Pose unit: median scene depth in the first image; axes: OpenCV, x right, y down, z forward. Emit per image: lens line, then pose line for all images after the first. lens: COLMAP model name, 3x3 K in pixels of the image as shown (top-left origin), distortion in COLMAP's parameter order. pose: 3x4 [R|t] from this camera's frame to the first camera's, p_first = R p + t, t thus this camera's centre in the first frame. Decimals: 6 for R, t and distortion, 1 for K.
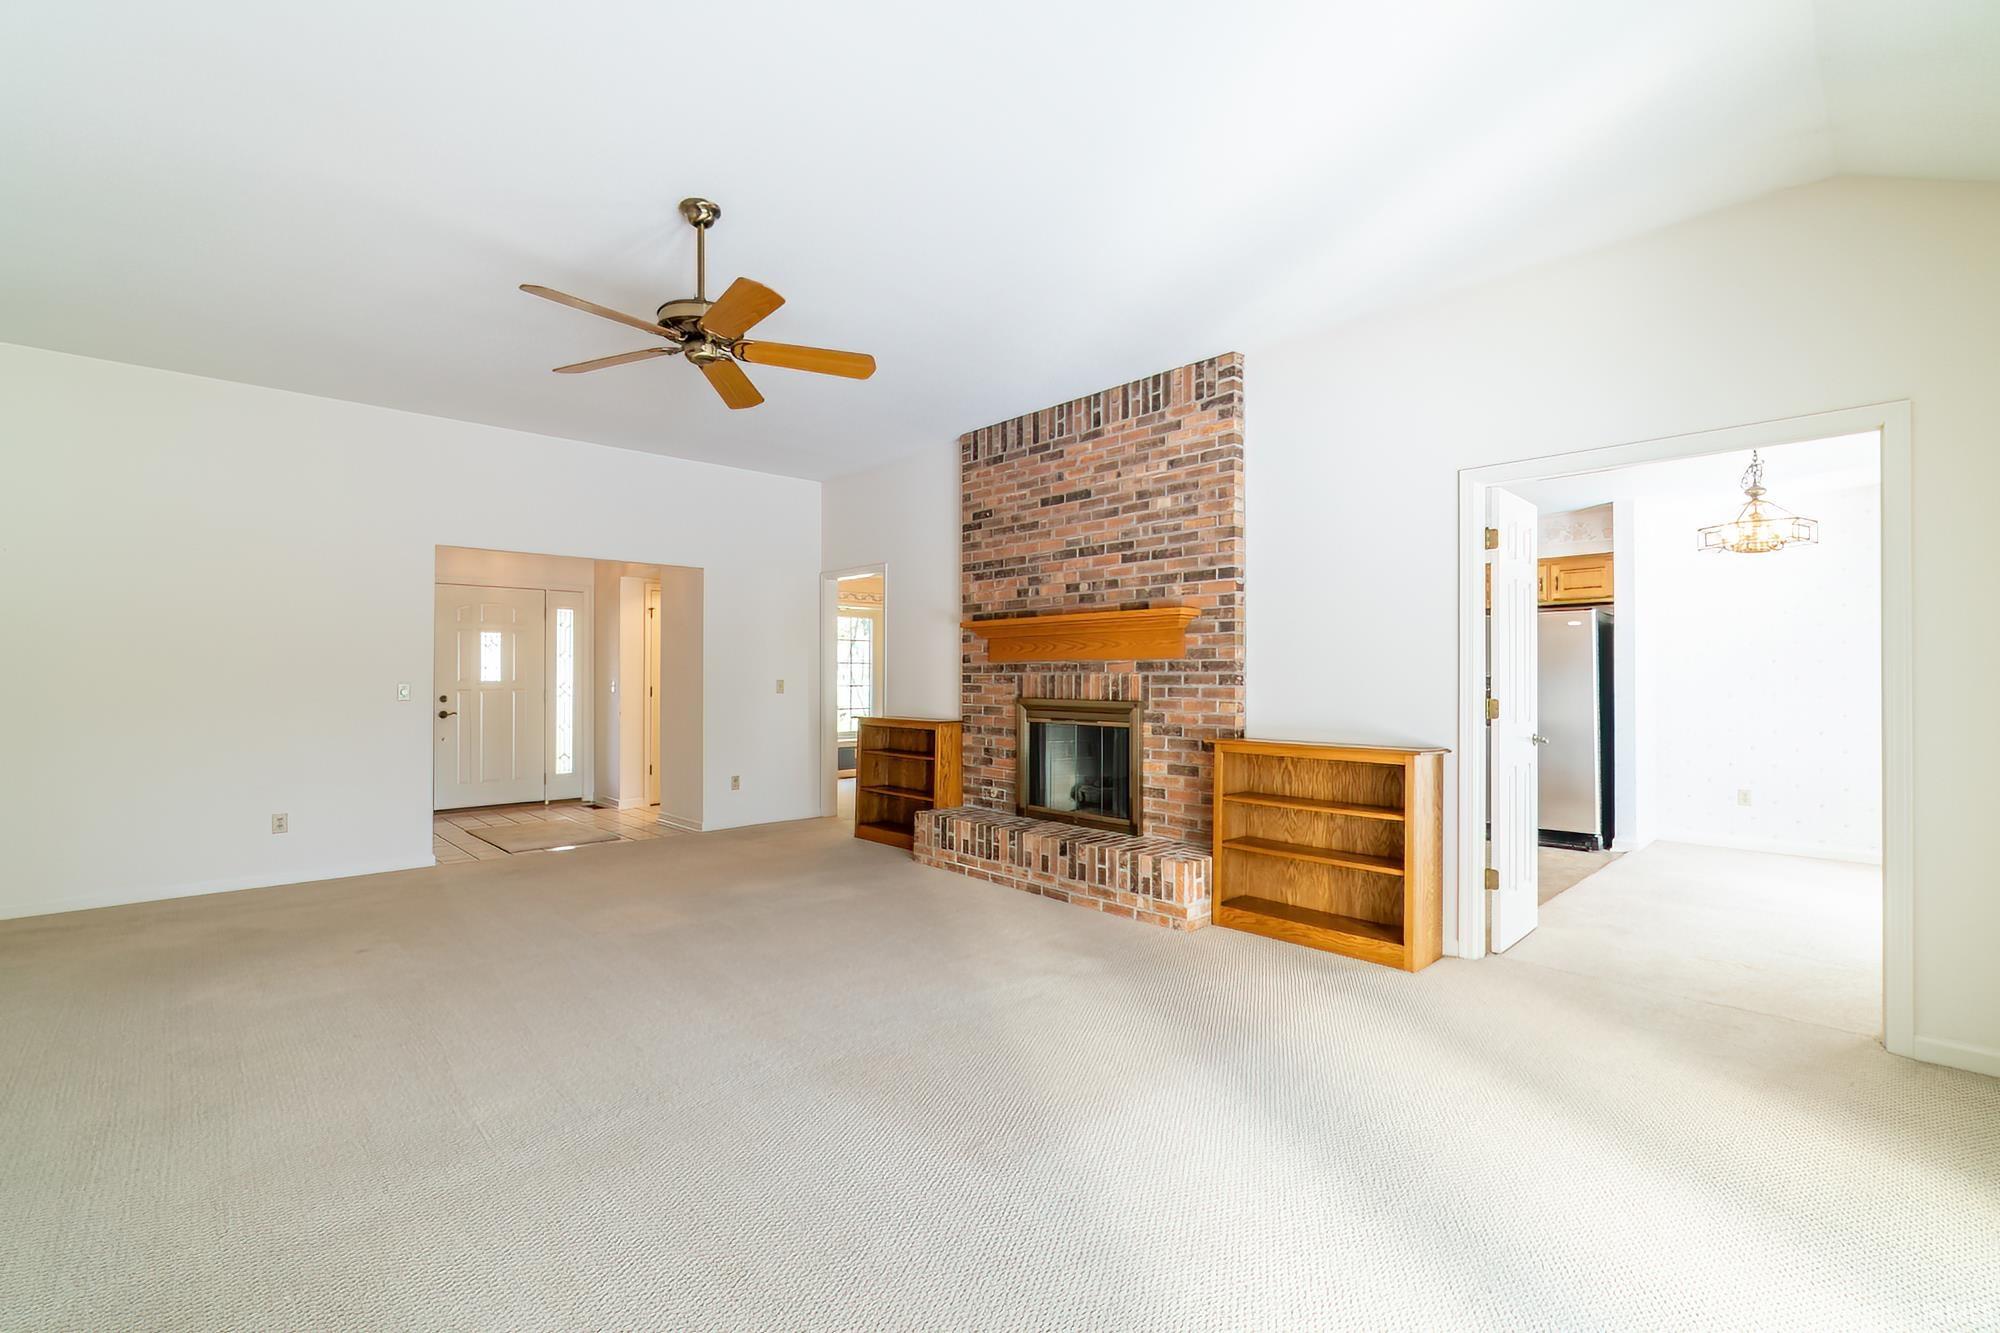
lens RADIAL K [[872.2, 0, 990.4], [0, 872.2, 667.2], [0, 0, 1]] dist [0.001388, -0.000869]
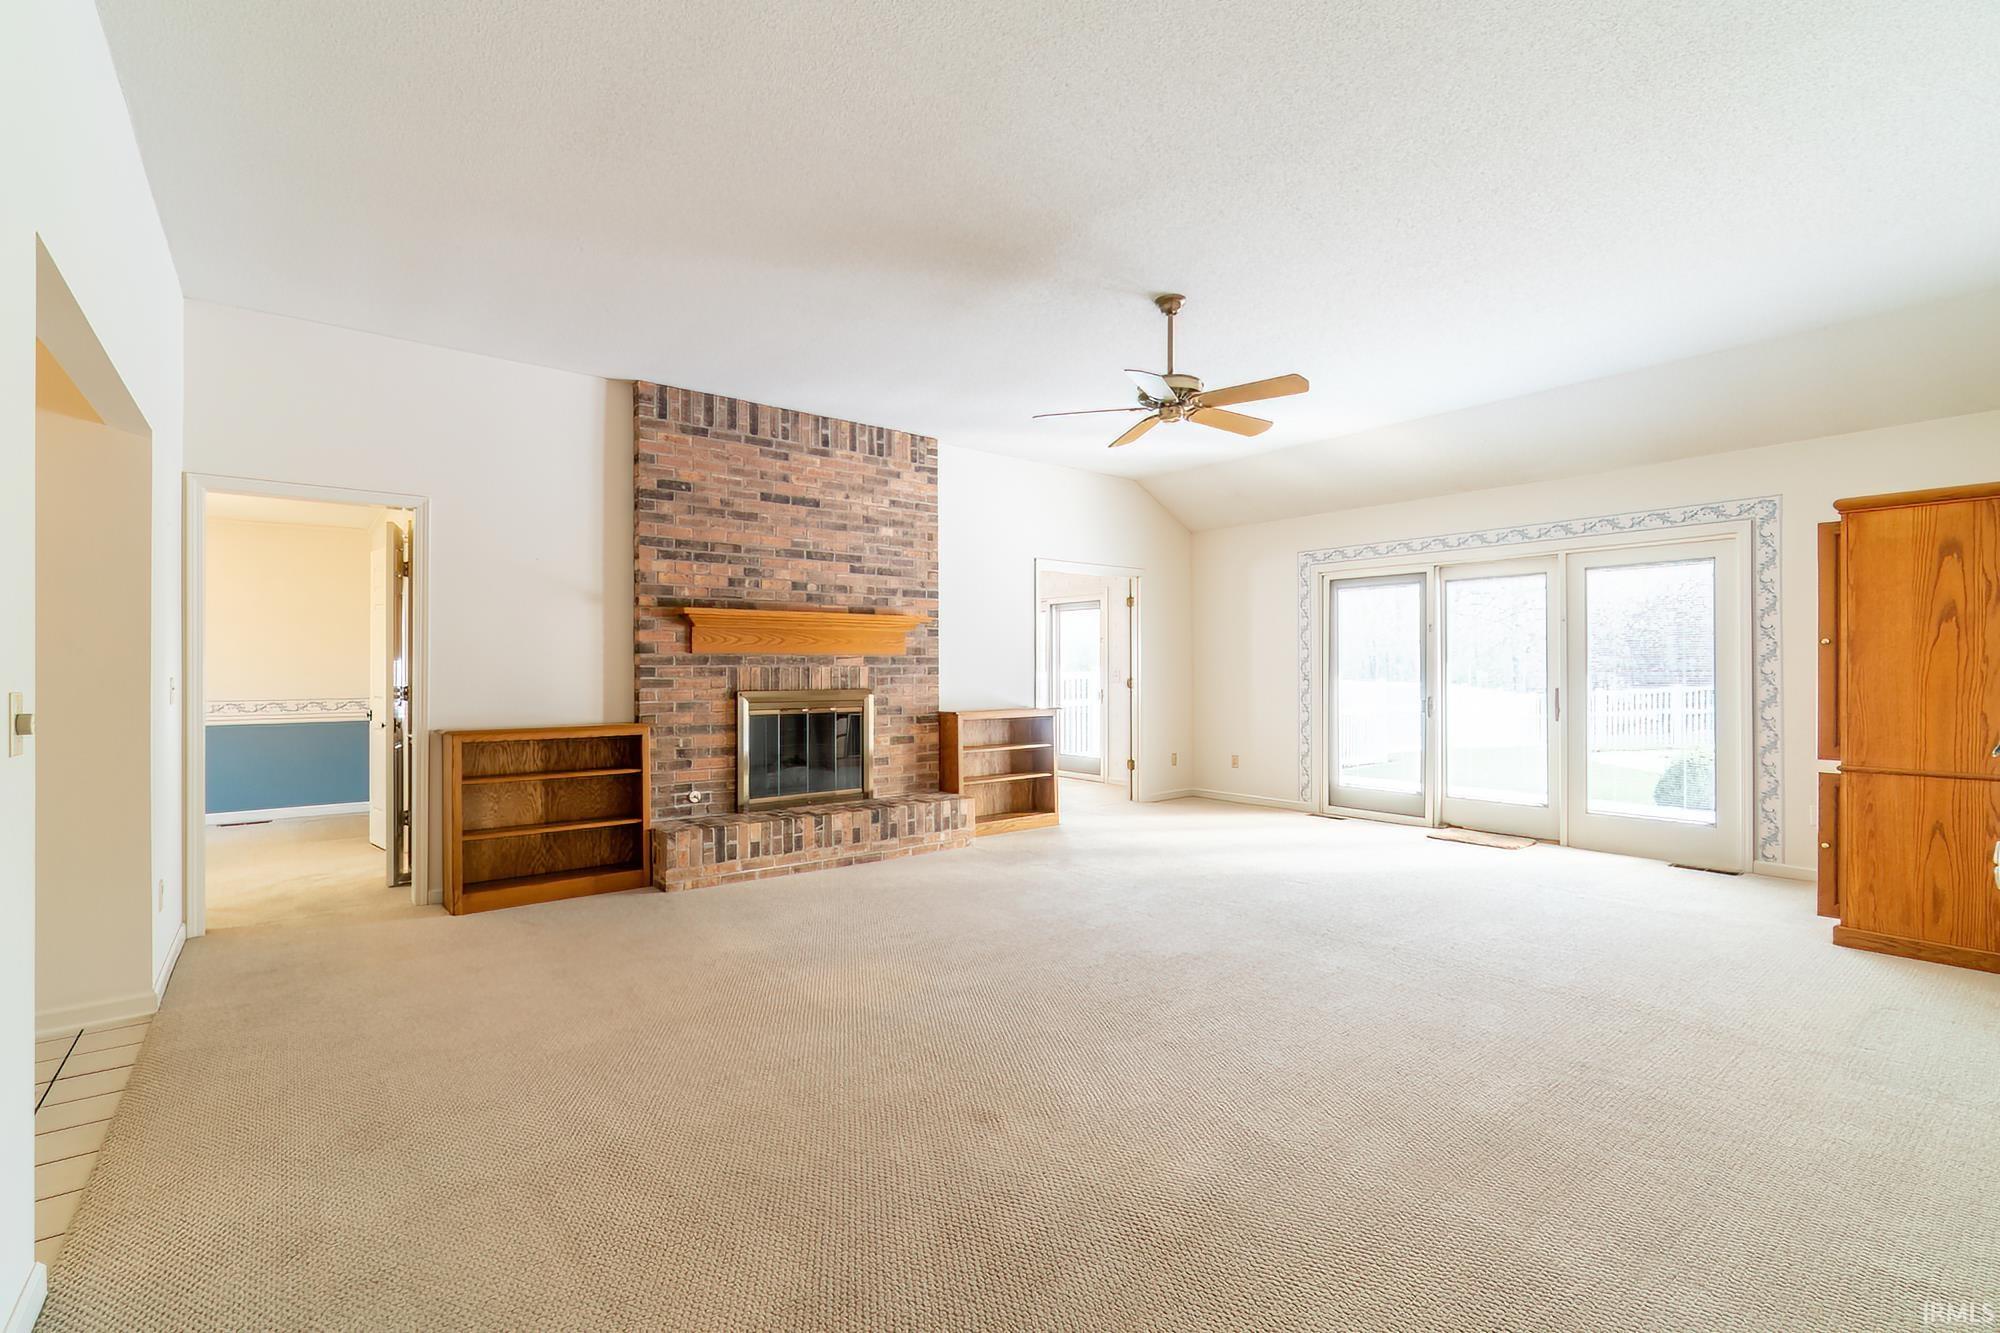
lens RADIAL K [[872.2, 0, 983.1], [0, 872.2, 662.6], [0, 0, 1]] dist [0.001388, -0.000869]
pose [[0.081792, 0.006258, 0.996630, -0.990430], [-0.007039, 0.999959, -0.005701, 0.007844], [-0.996625, -0.006549, 0.081833, 0.709601]]
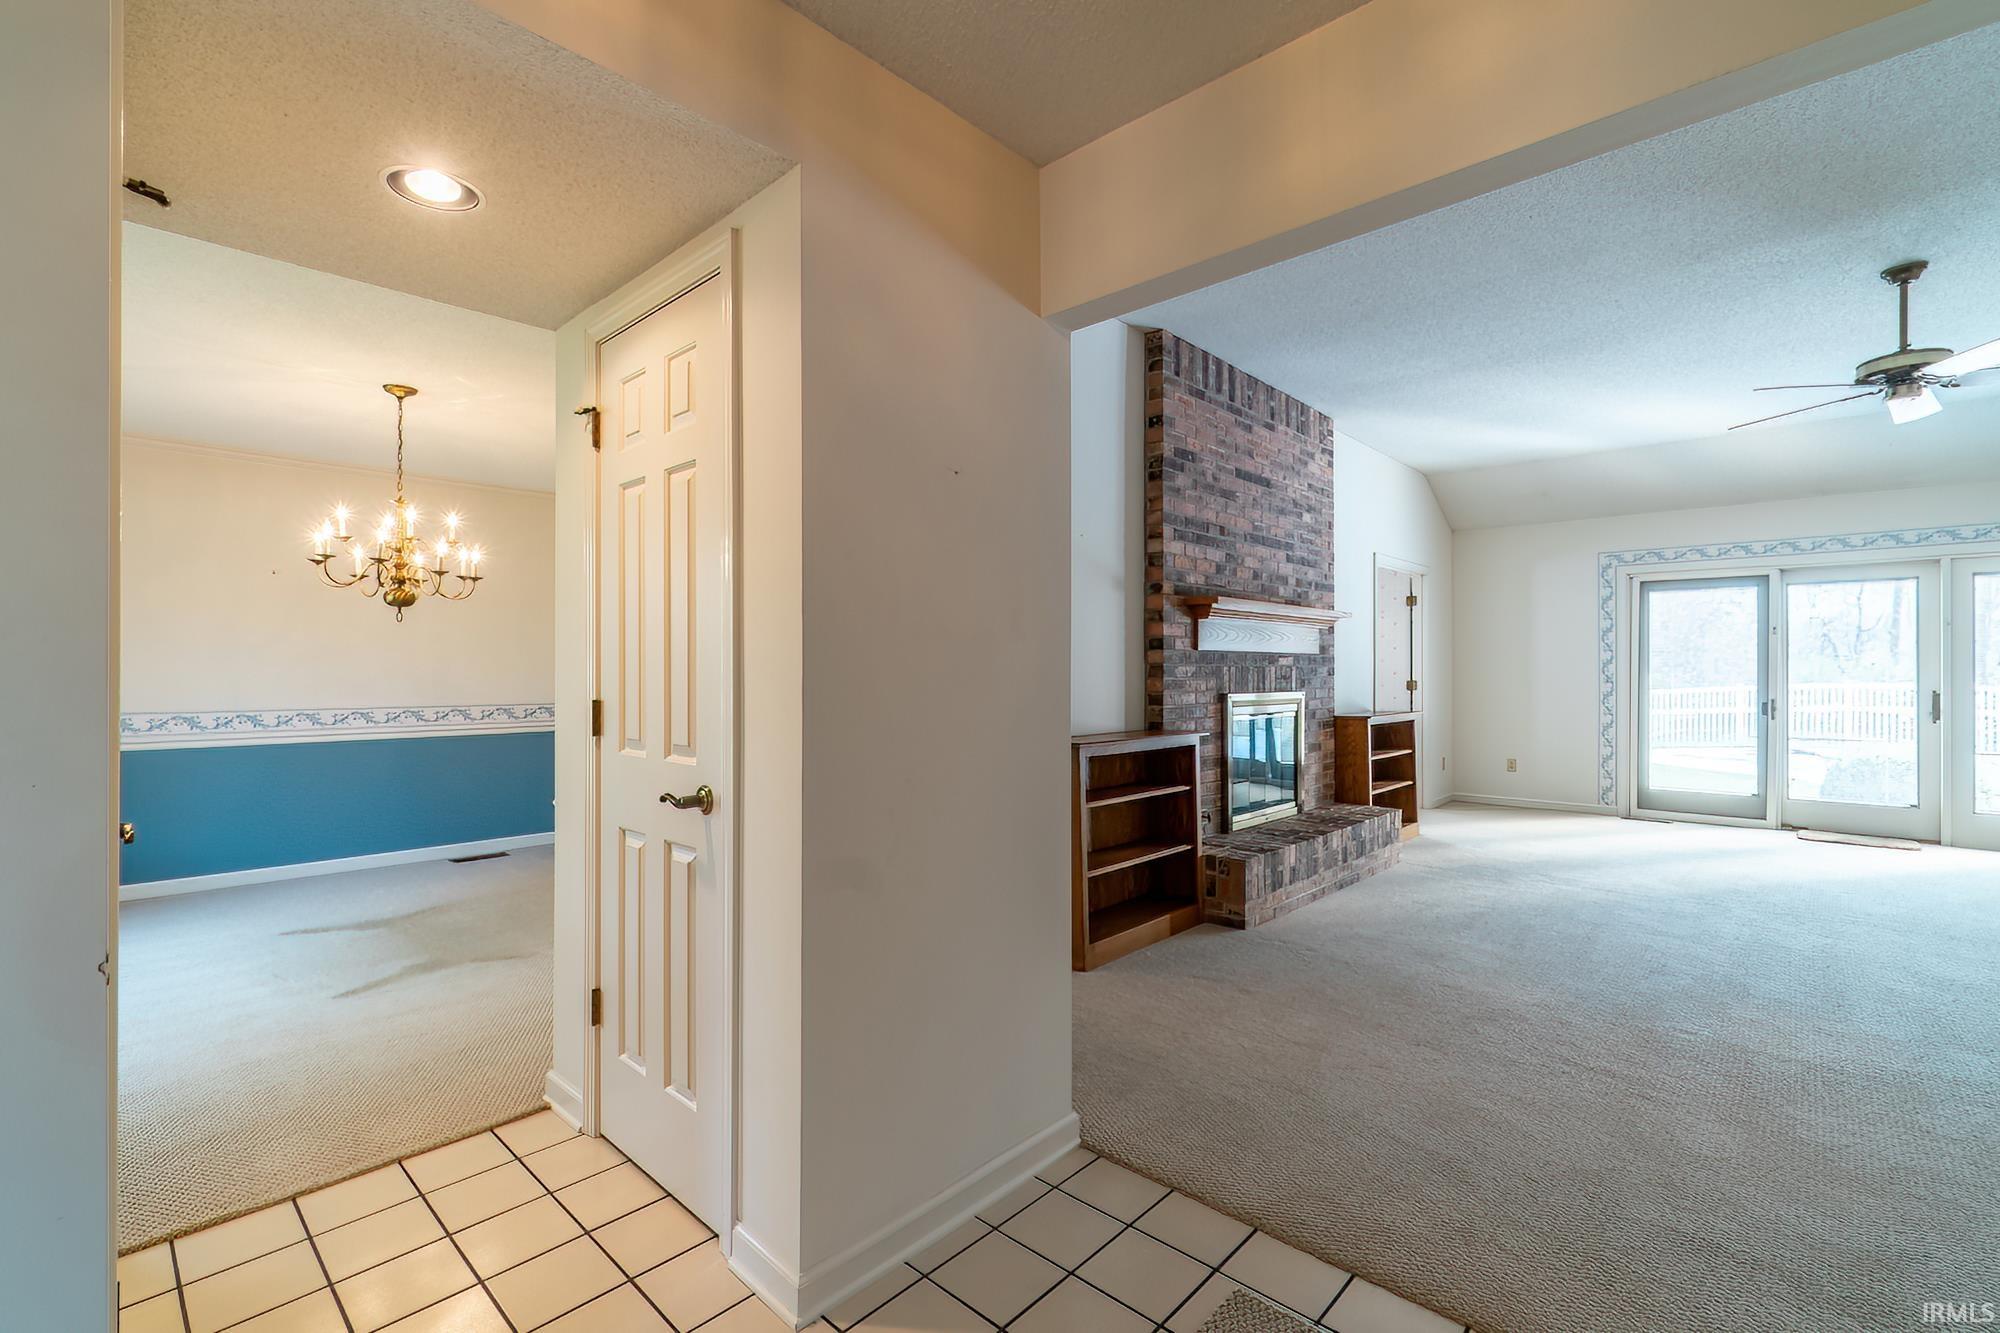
lens RADIAL K [[872.2, 0, 989.8], [0, 872.2, 669.6], [0, 0, 1]] dist [0.001388, -0.000869]
pose [[-0.065782, 0.000782, 0.997834, -0.867757], [-0.010764, 0.999941, -0.001494, 0.016805], [-0.997776, -0.010839, -0.065770, 1.400887]]
